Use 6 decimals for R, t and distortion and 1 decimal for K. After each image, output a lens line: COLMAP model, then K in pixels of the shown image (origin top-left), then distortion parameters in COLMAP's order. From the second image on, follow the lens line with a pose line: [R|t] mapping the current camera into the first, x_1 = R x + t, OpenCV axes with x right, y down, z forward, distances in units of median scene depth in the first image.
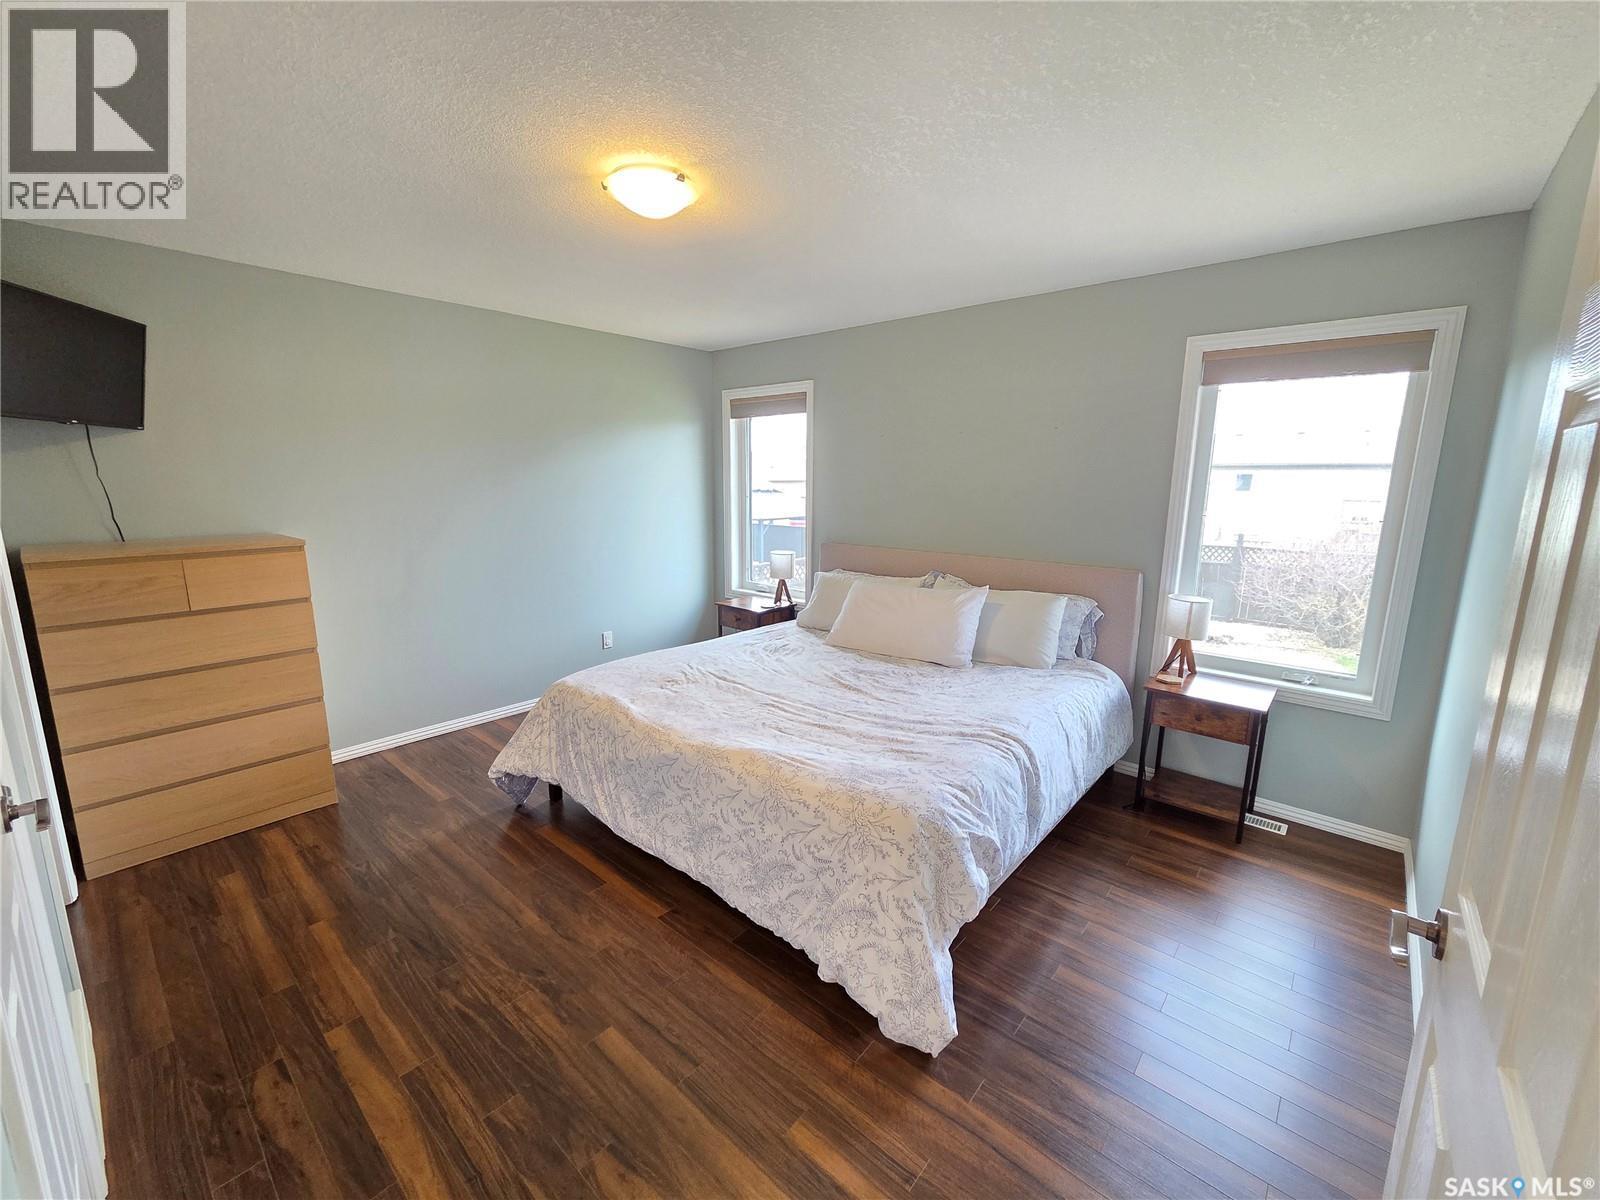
lens RADIAL K [[654.5, 0, 795.7], [0, 654.5, 596.7], [0, 0, 1]] dist [0.001935, 0.000360]
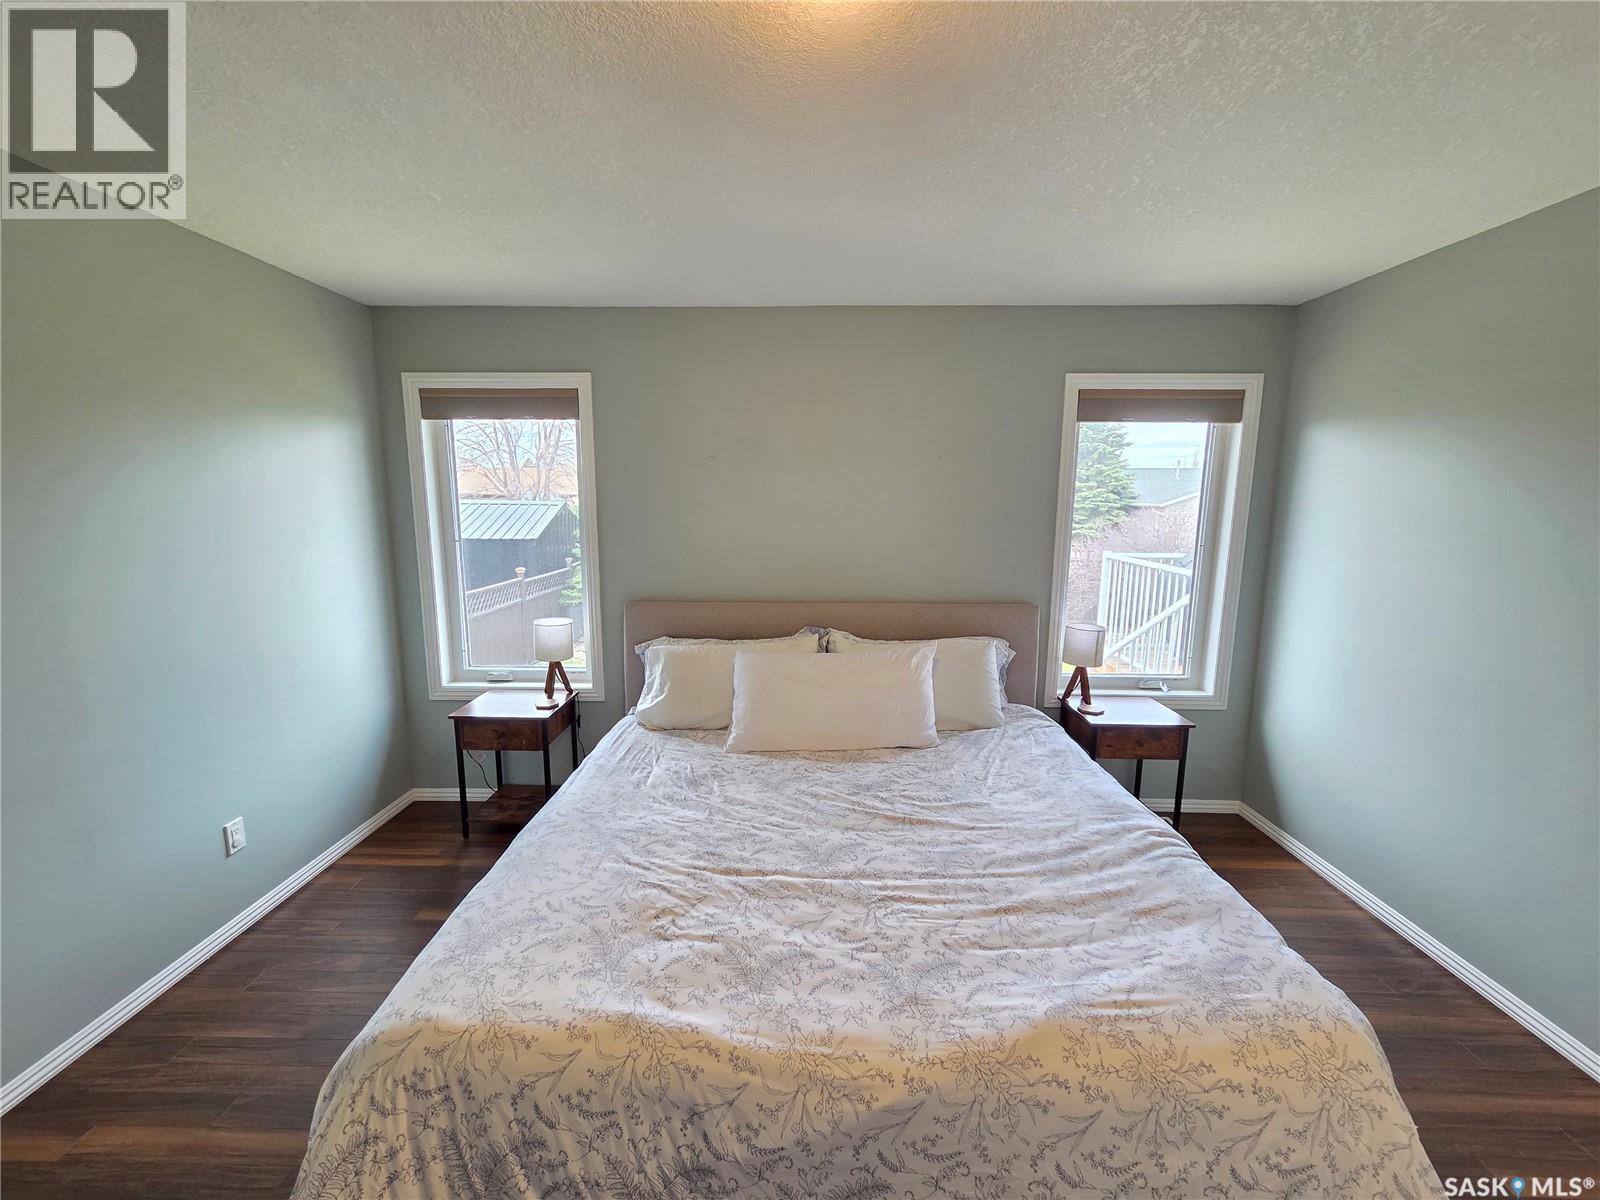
lens RADIAL K [[654.5, 0, 795.7], [0, 654.5, 596.7], [0, 0, 1]] dist [0.001935, 0.000360]
pose [[0.767178, -0.099798, 0.633623, -0.440016], [0.118522, 0.992868, 0.012876, -0.124200], [-0.630389, 0.065220, 0.773535, 0.545013]]
